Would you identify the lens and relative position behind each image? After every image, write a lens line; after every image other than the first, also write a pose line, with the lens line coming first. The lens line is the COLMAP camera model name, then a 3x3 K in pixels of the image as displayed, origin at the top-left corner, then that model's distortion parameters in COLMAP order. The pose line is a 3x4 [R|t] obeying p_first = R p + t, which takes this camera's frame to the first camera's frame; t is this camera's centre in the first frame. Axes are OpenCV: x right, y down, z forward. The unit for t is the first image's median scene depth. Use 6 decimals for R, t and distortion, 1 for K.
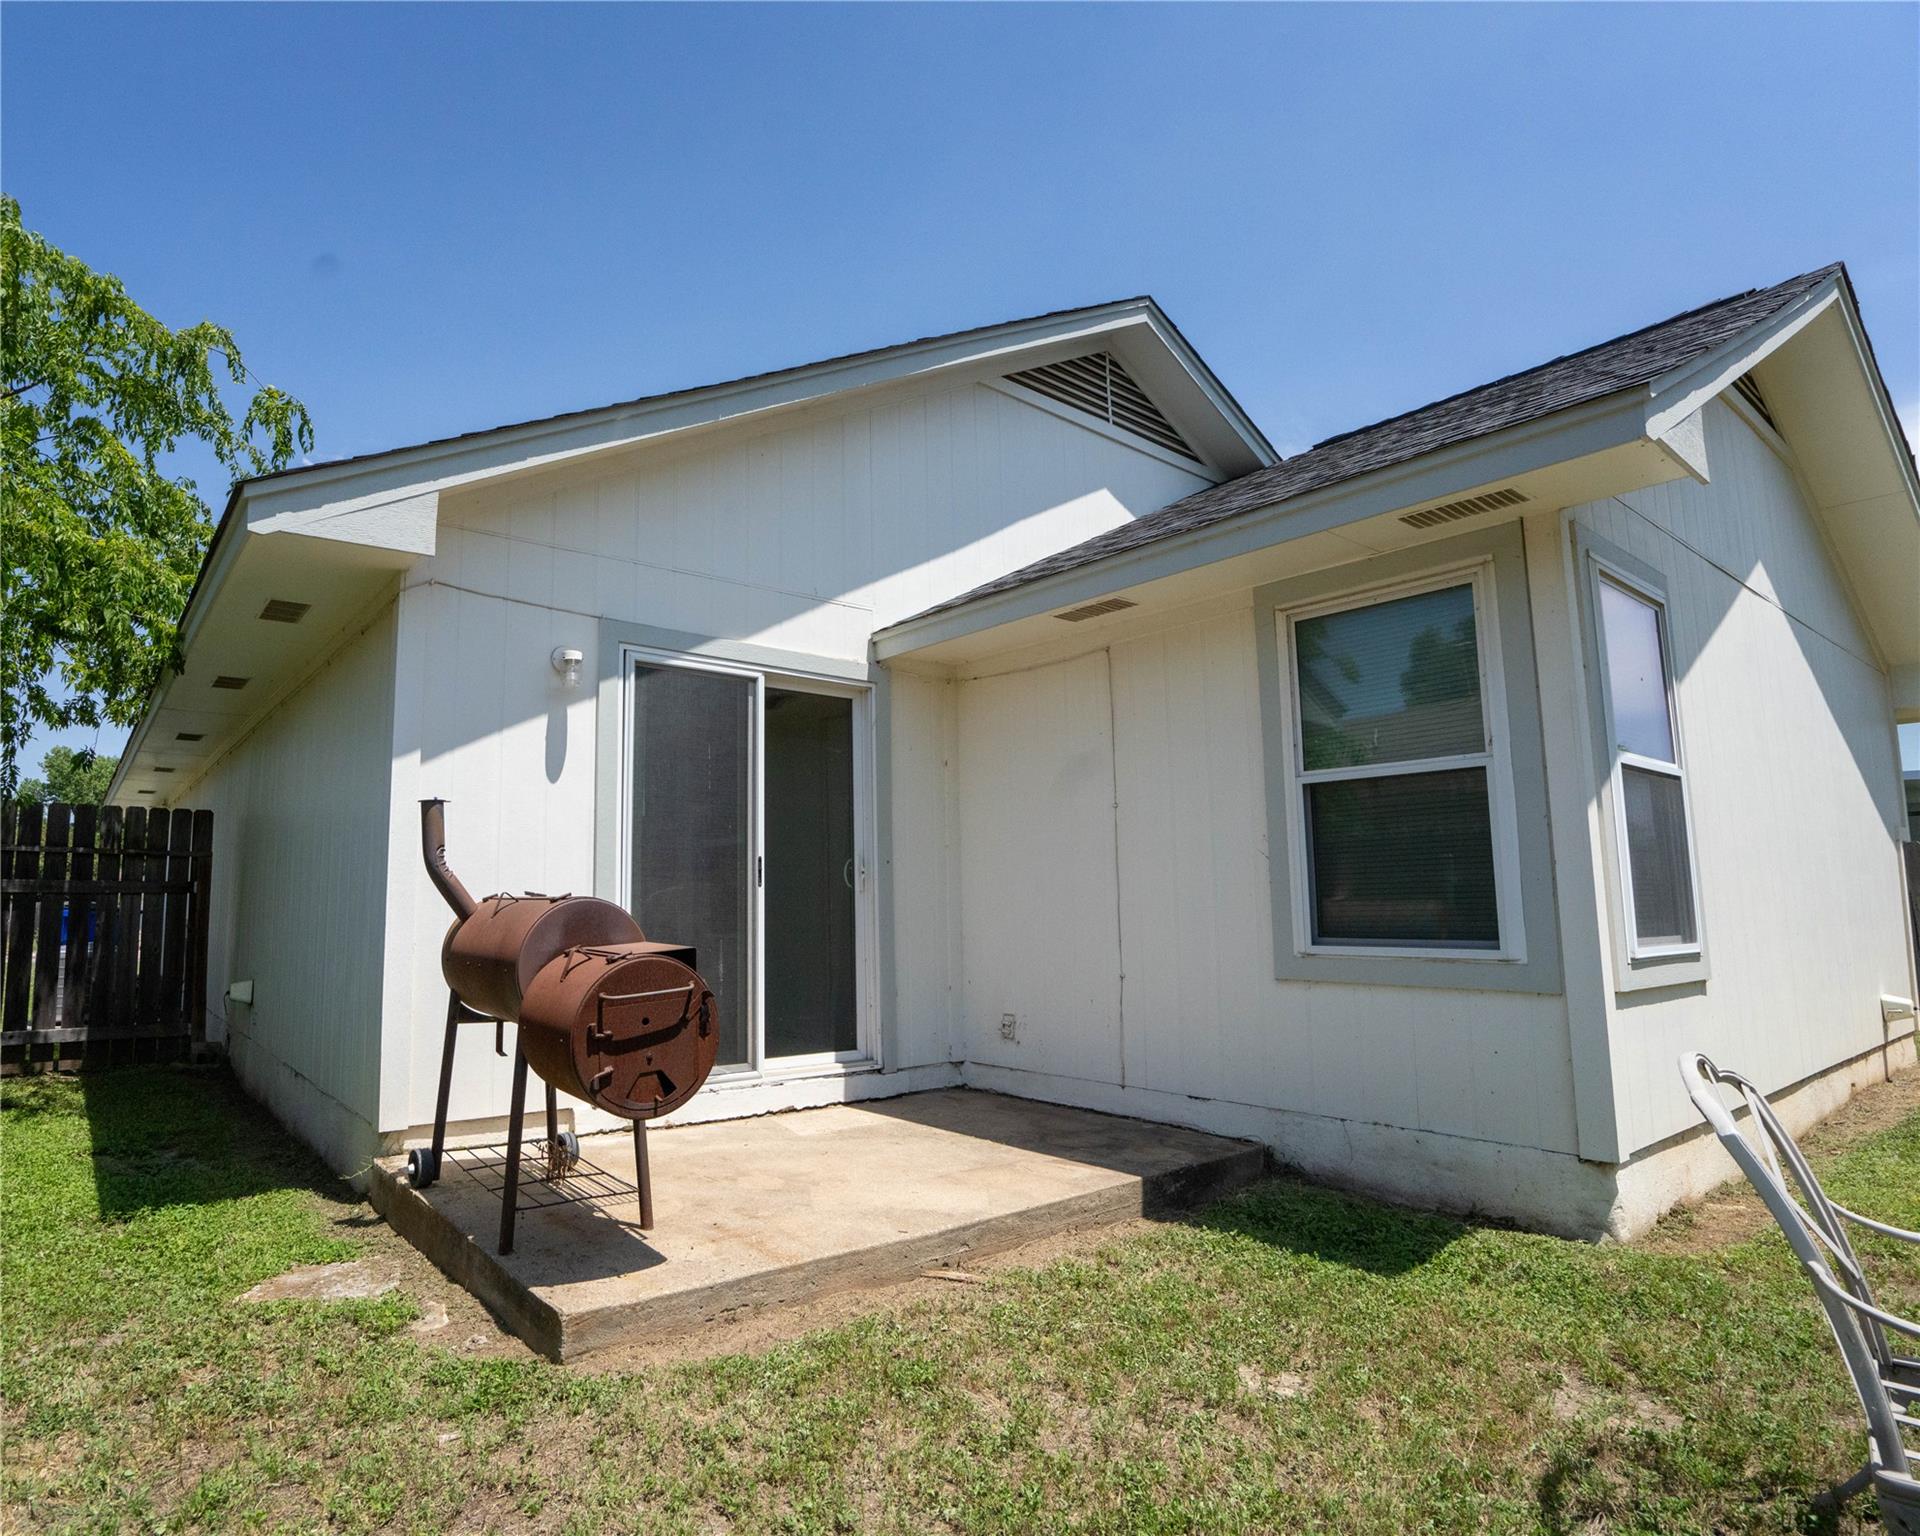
lens RADIAL K [[1069.9, 0, 927.9], [0, 1069.9, 782.7], [0, 0, 1]] dist [-0.006753, -0.001010]
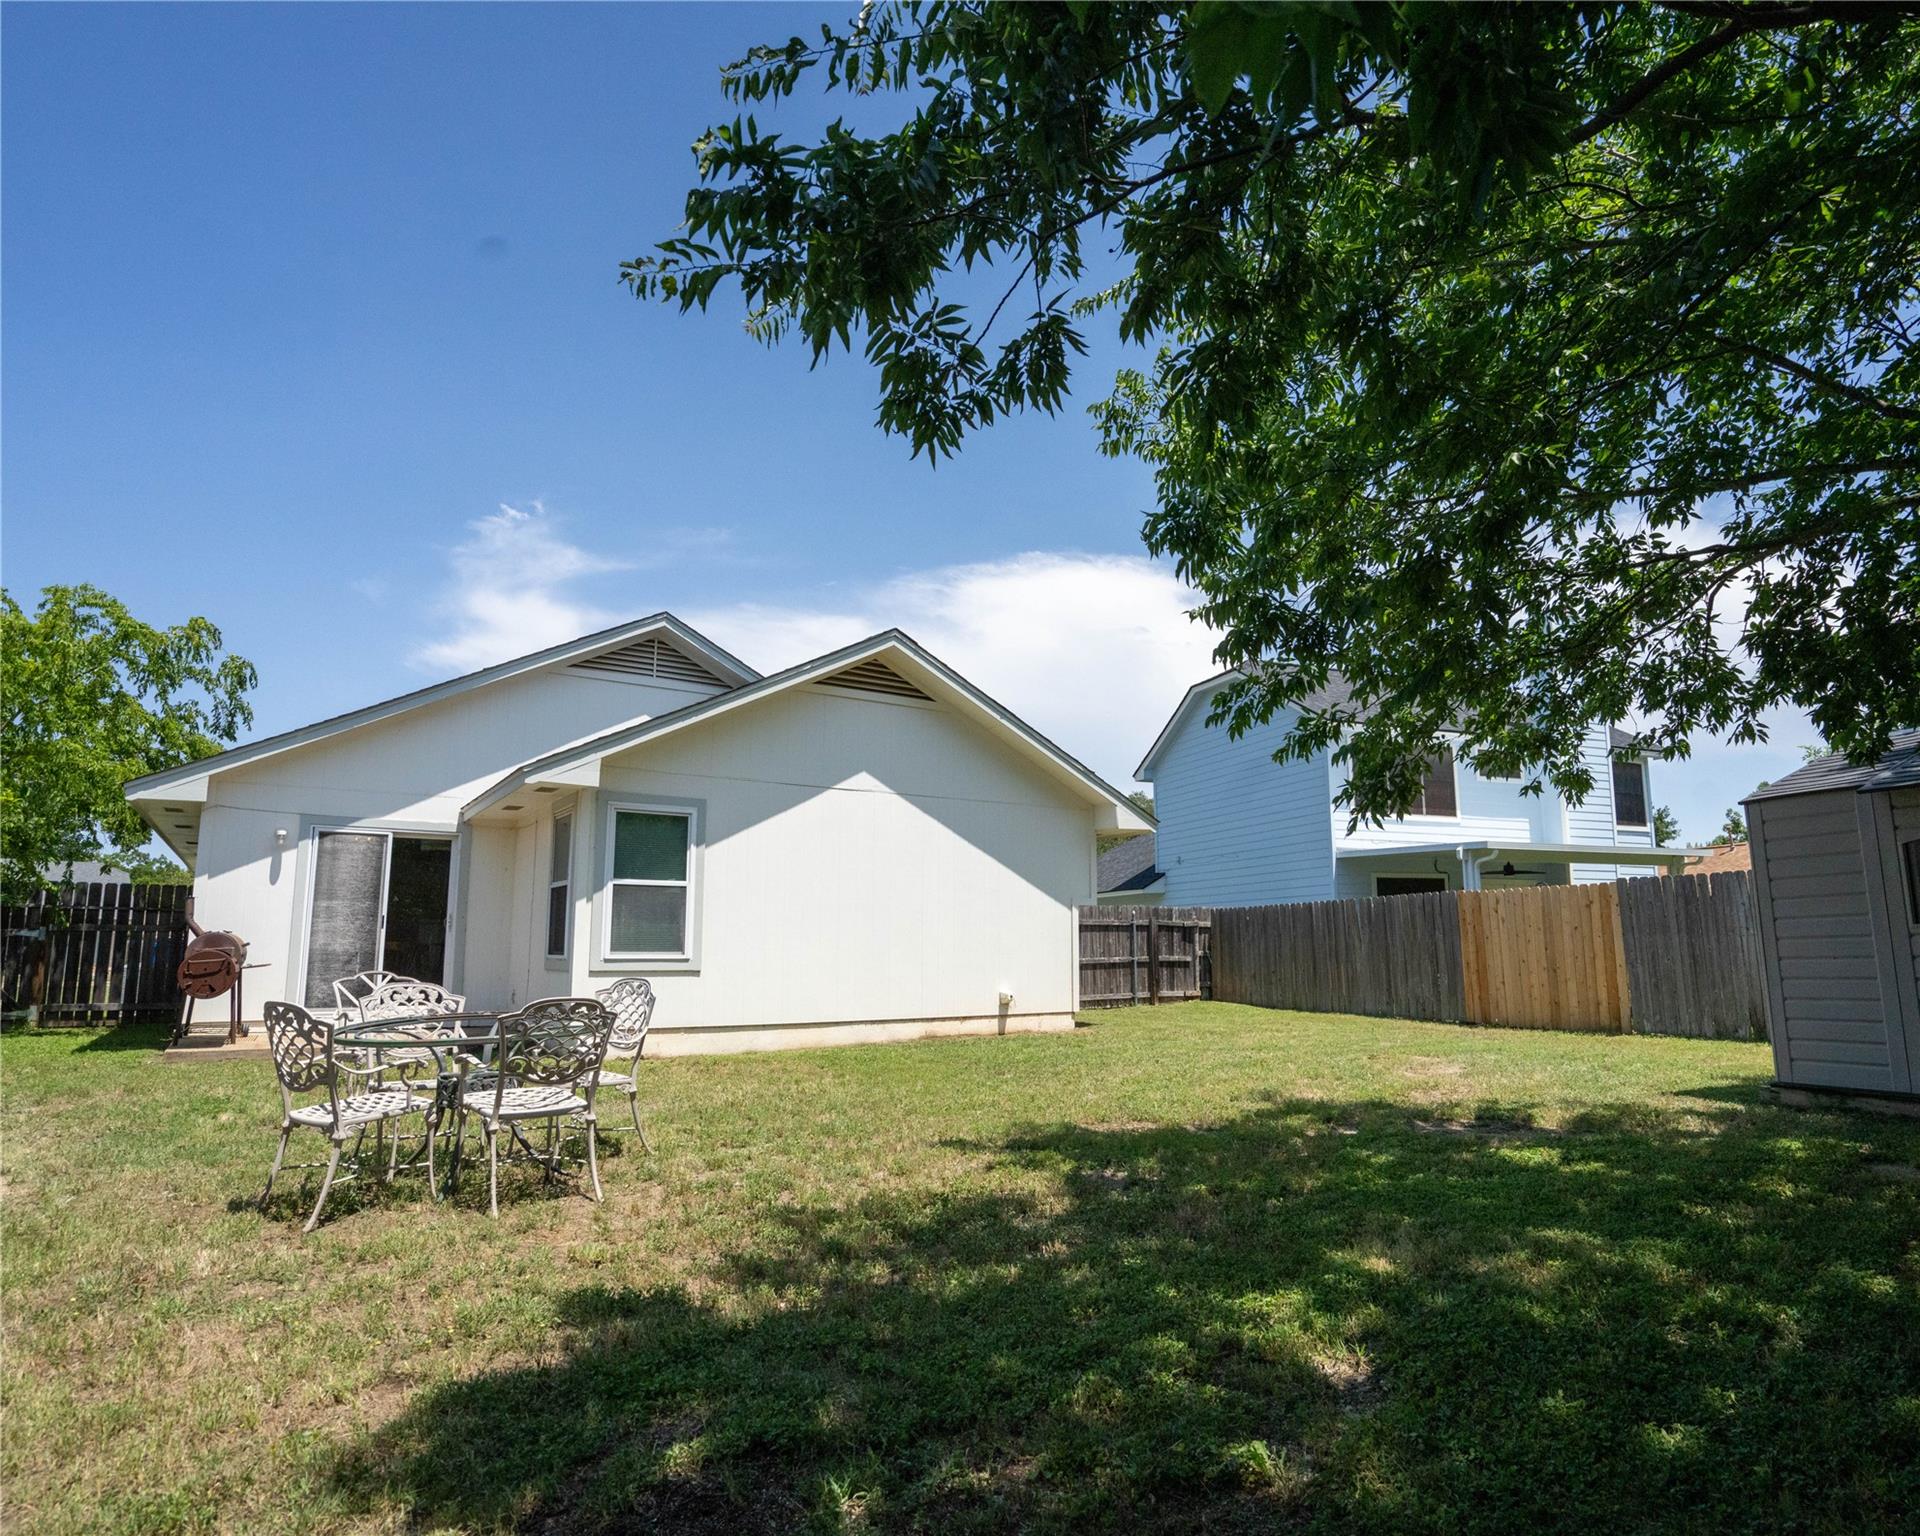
lens RADIAL K [[1057.6, 0, 1083.8], [0, 1057.6, 772.7], [0, 0, 1]] dist [-0.062706, 0.019377]
pose [[0.999993, -0.000828, 0.003513, 1.277052], [0.000996, 0.998841, -0.048118, -0.121969], [-0.003469, 0.048121, 0.998836, -1.145312]]
